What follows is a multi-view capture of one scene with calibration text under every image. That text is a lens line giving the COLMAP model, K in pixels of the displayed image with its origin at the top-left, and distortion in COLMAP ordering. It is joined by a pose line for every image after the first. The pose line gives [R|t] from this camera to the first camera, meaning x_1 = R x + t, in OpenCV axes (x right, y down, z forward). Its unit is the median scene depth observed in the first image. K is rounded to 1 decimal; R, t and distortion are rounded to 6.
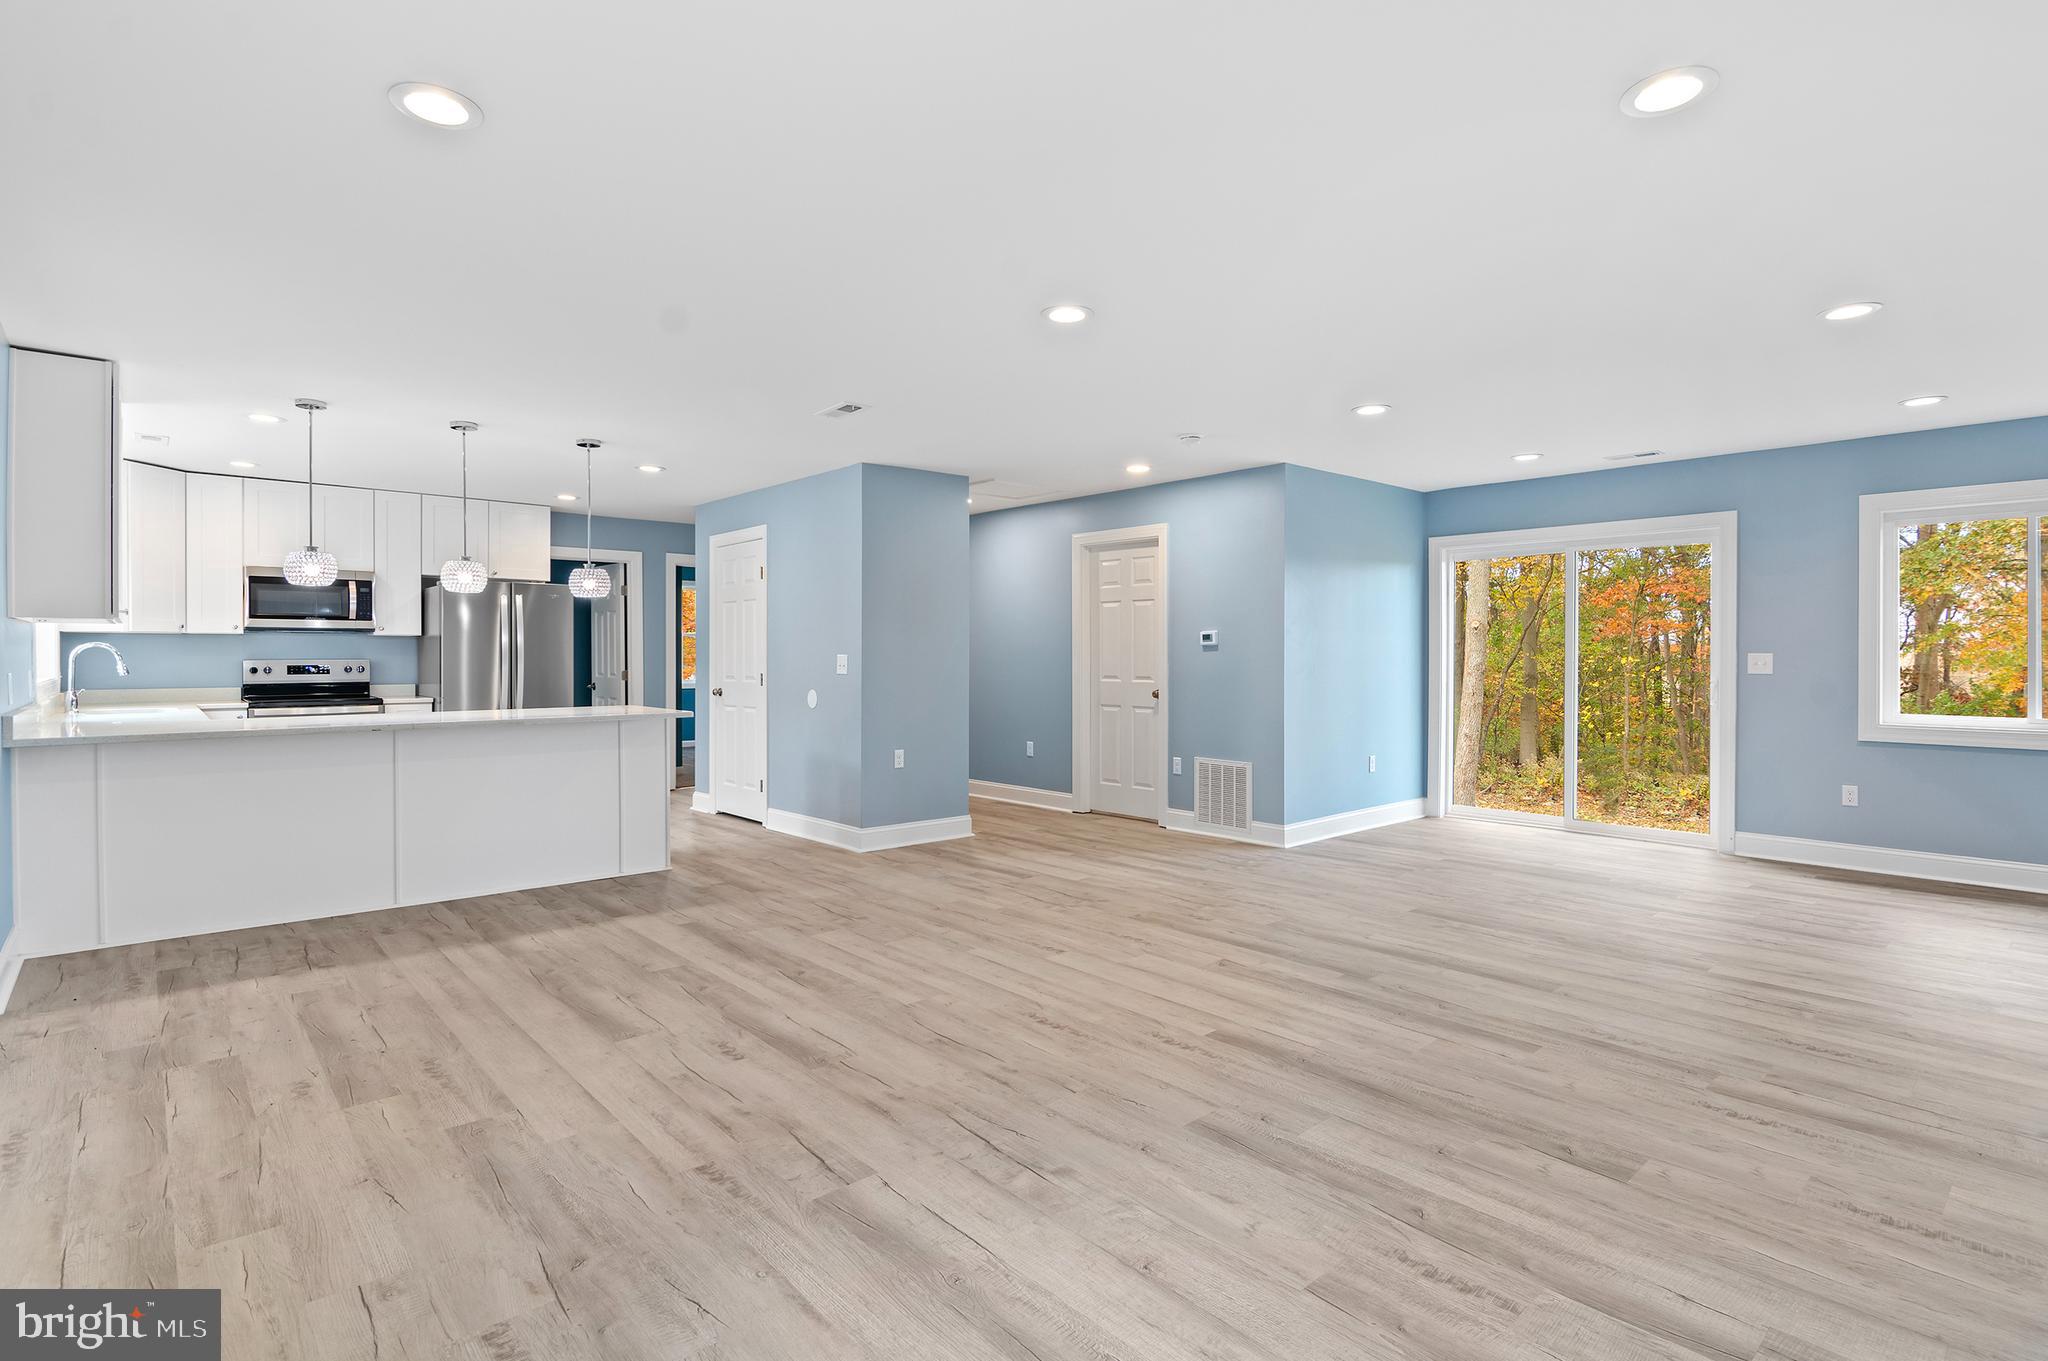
lens RADIAL K [[1001.9, 0, 1024.5], [0, 1001.9, 653.2], [0, 0, 1]] dist [-0.005075, -0.004962]
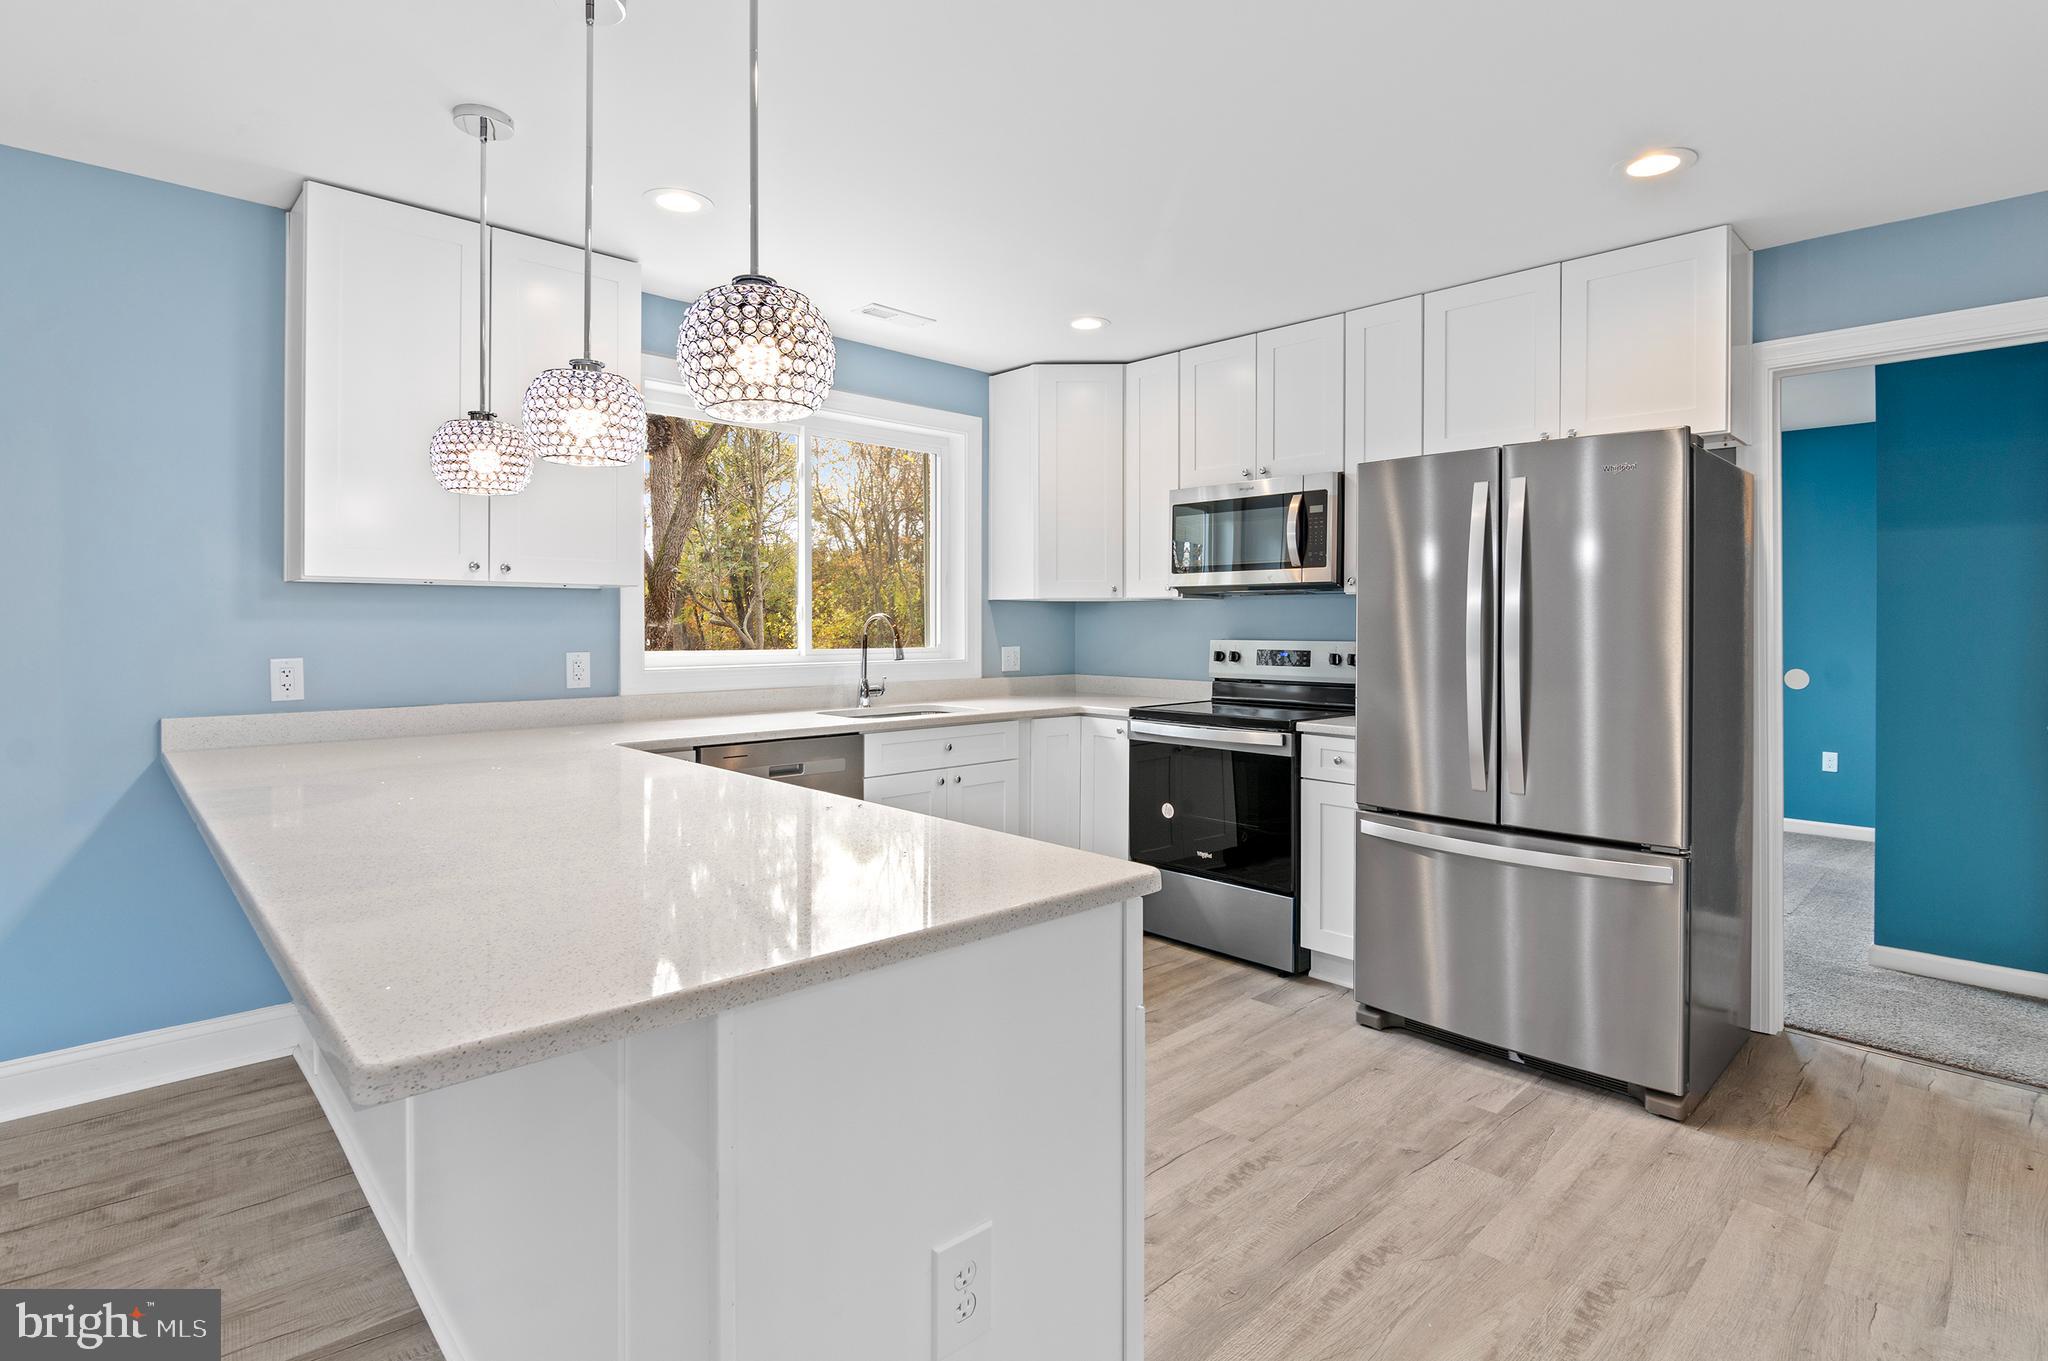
lens RADIAL K [[1007.0, 0, 1030.0], [0, 1007.0, 624.3], [0, 0, 1]] dist [-0.004476, -0.004046]
pose [[0.041015, -0.000765, -0.999158, -0.197893], [-0.000537, 1.000000, -0.000788, -0.003269], [0.999158, 0.000569, 0.041014, 1.150769]]
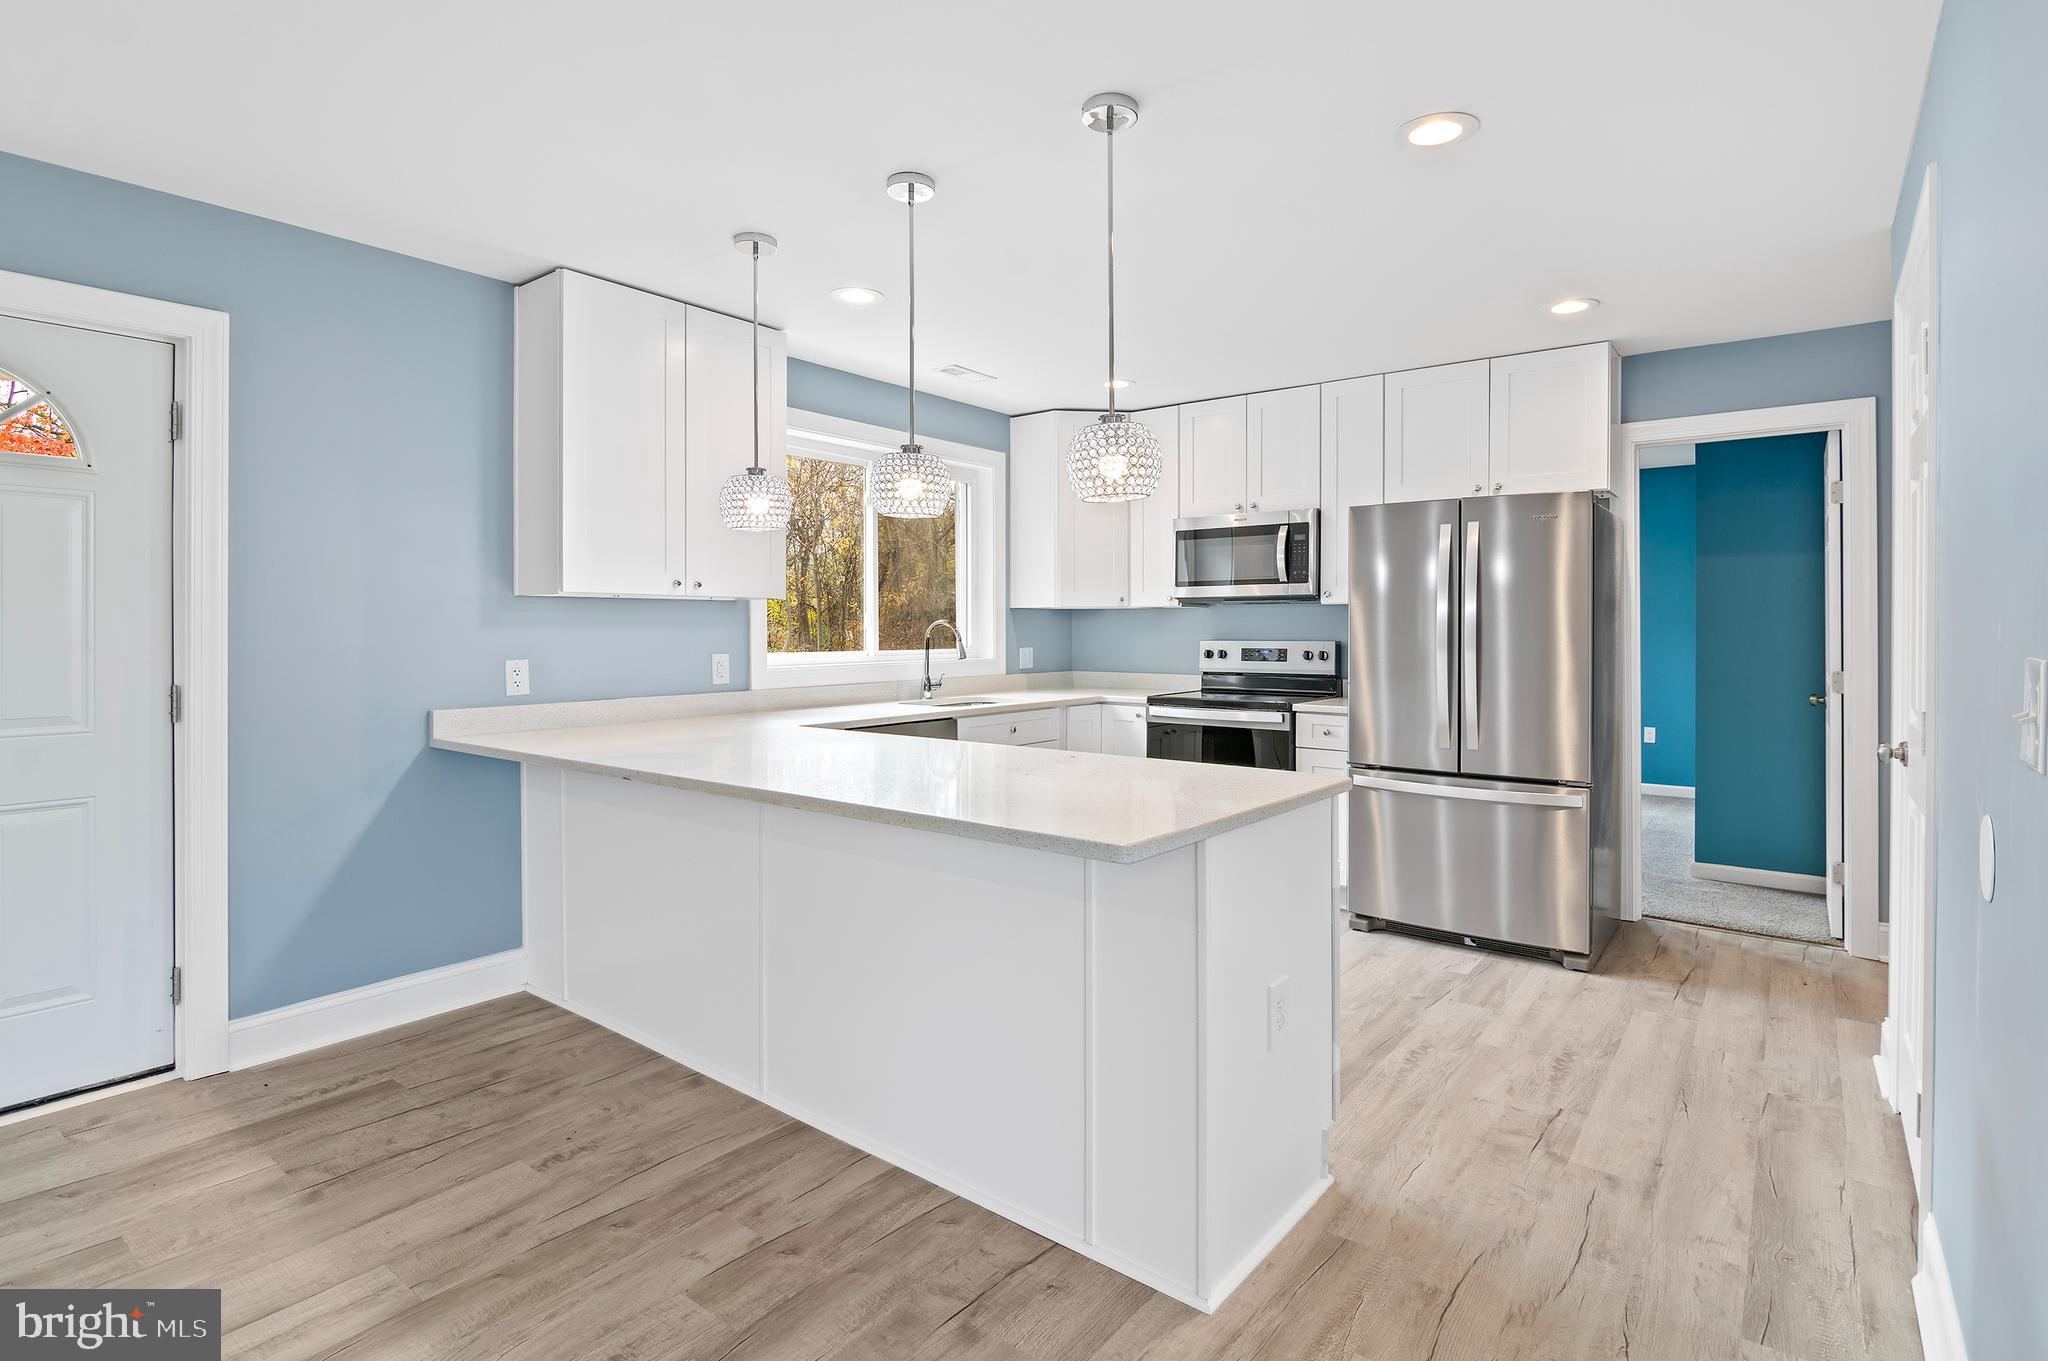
lens RADIAL K [[1007.0, 0, 1030.0], [0, 1007.0, 624.3], [0, 0, 1]] dist [-0.004476, -0.004046]
pose [[0.183427, -0.003654, -0.983026, -0.049211], [0.003408, 0.999989, -0.003081, -0.005168], [0.983027, -0.002785, 0.183438, 0.972419]]
